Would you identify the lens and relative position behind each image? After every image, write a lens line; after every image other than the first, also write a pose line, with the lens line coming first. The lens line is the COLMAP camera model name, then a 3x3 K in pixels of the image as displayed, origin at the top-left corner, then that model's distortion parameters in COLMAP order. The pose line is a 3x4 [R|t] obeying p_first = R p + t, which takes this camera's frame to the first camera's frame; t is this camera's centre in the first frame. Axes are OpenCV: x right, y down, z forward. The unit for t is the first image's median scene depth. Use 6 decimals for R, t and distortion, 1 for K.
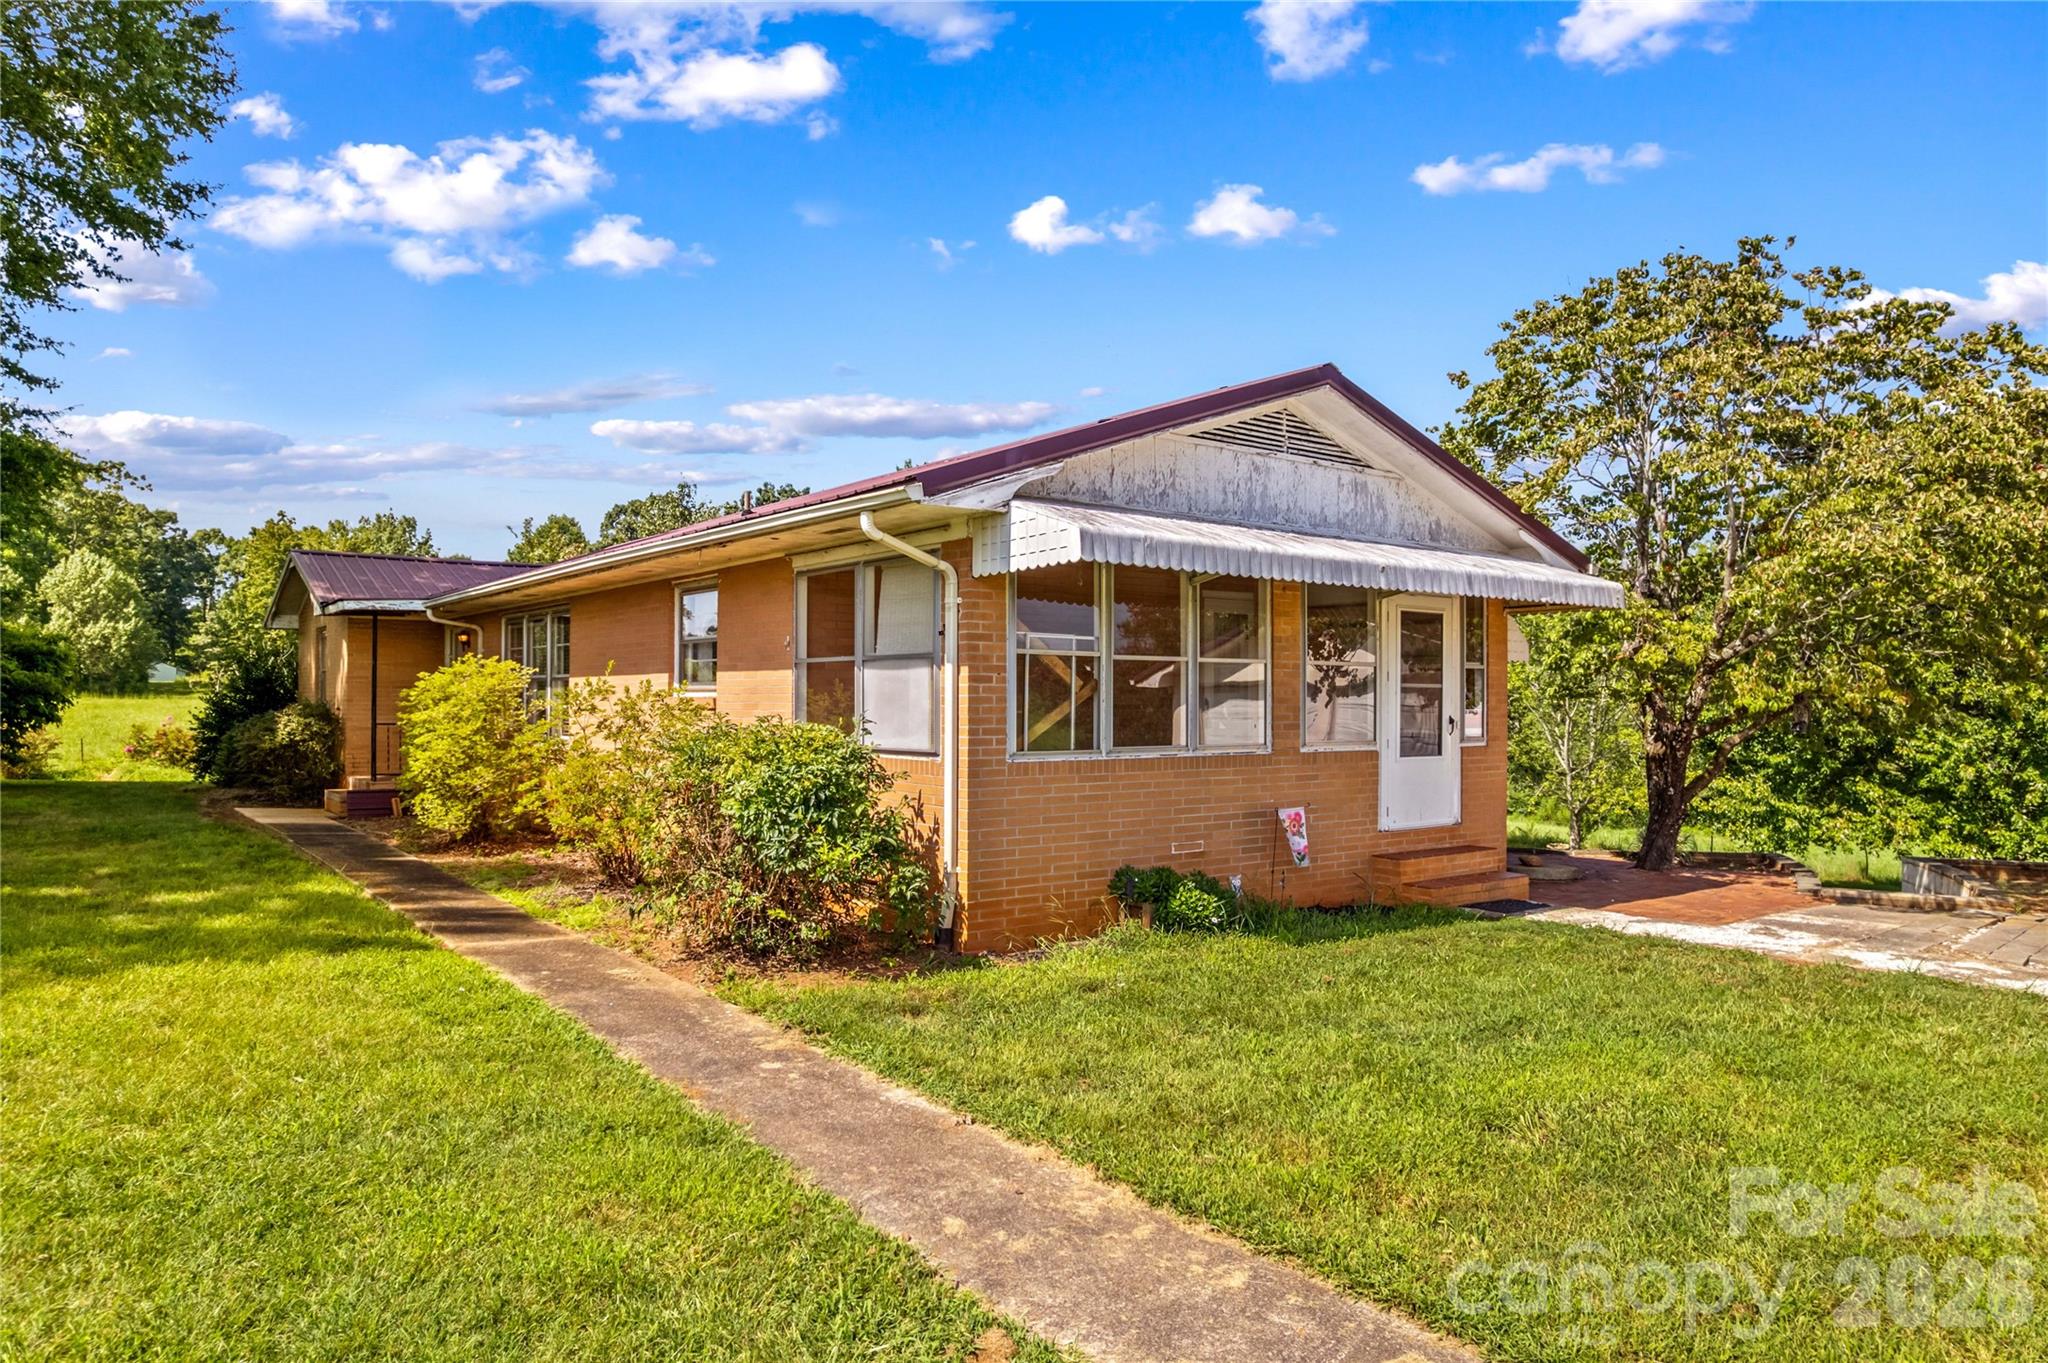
lens RADIAL K [[1311.4, 0, 1024.0], [0, 1311.4, 681.5], [0, 0, 1]] dist [0.002624, 0.003087]
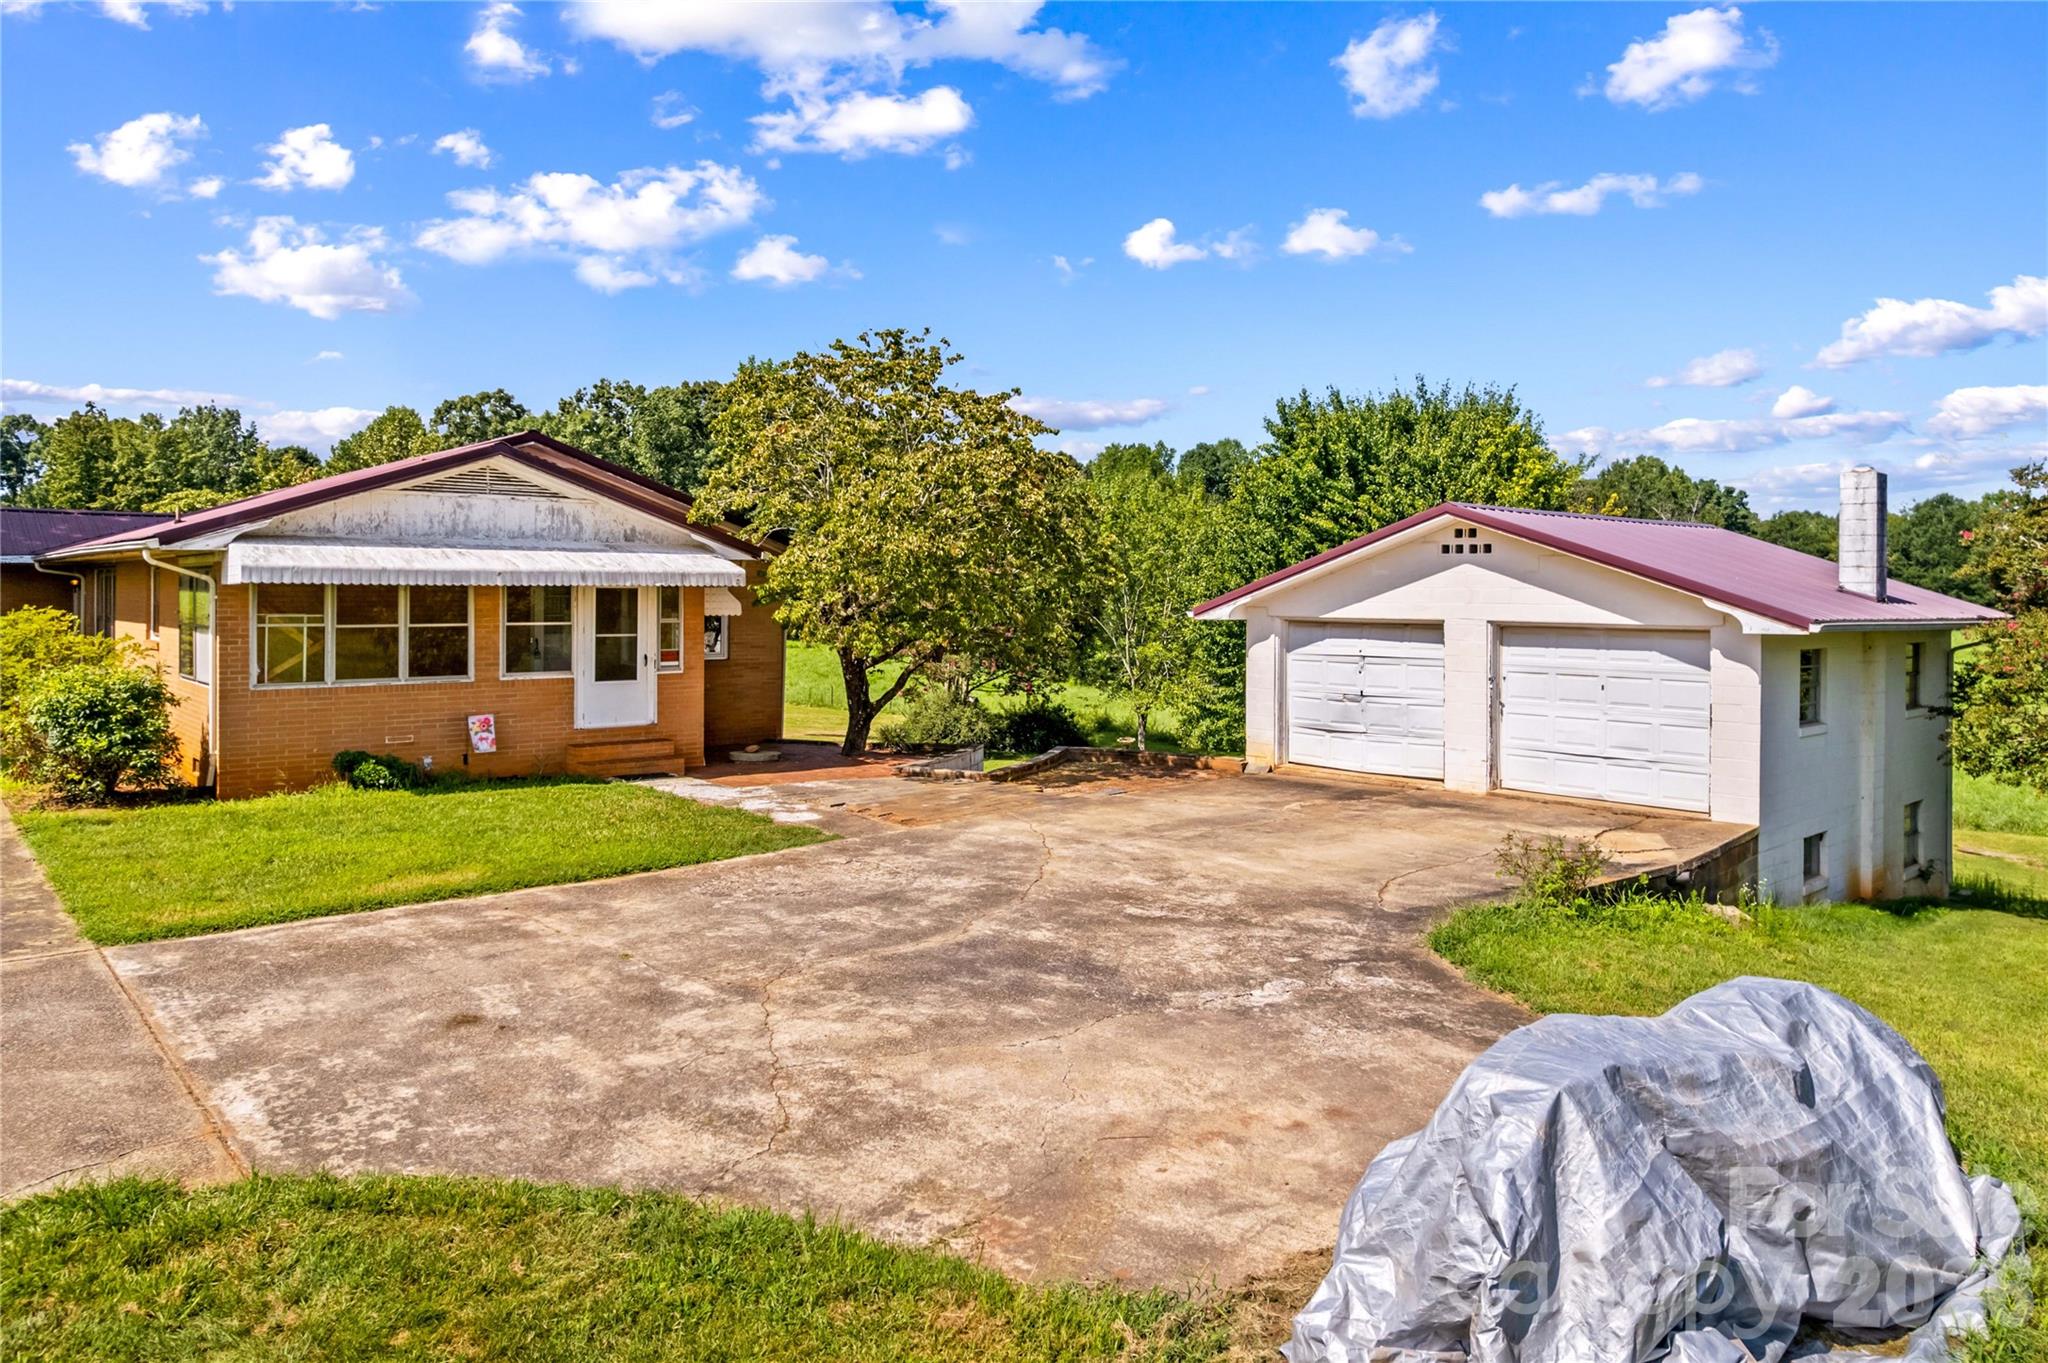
lens RADIAL K [[1341.4, 0, 1032.0], [0, 1341.4, 639.9], [0, 0, 1]] dist [-0.078153, 0.090560]
pose [[0.996170, 0.002859, 0.087385, 0.302252], [-0.007008, 0.998860, 0.047209, -0.032643], [-0.087151, -0.047641, 0.995055, -0.283484]]
